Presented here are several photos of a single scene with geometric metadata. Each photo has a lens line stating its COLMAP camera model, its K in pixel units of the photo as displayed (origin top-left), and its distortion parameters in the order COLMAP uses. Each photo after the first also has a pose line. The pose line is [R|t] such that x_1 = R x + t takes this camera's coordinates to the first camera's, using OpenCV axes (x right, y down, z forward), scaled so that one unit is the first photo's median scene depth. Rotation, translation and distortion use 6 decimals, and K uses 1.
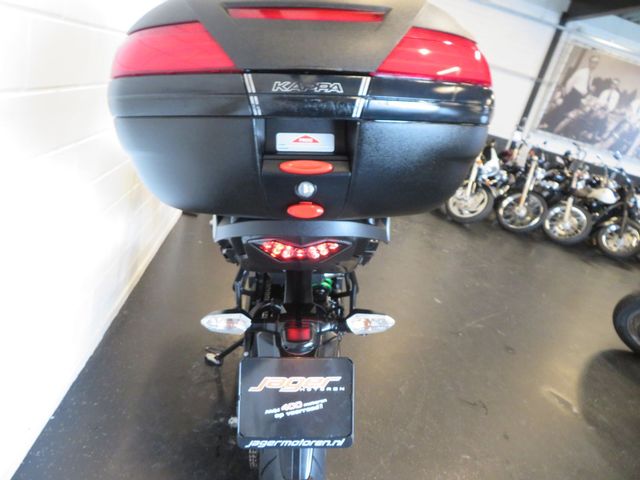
lens RADIAL K [[452.7, 0, 320.0], [0, 452.7, 240.0], [0, 0, 1]] dist [-0.005817, -0.003114]
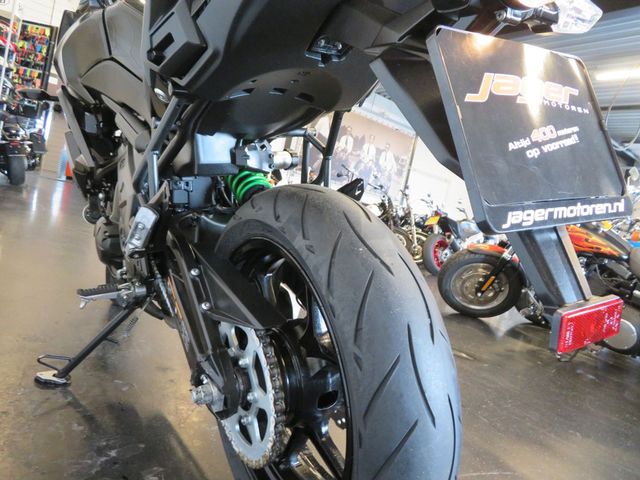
lens RADIAL K [[452.7, 0, 320.0], [0, 452.7, 240.0], [0, 0, 1]] dist [-0.005817, -0.003114]
pose [[0.854062, -0.102605, 0.509951, -0.484331], [0.179597, 0.978231, -0.103962, 0.473464], [-0.488184, 0.180376, 0.853898, 0.743740]]
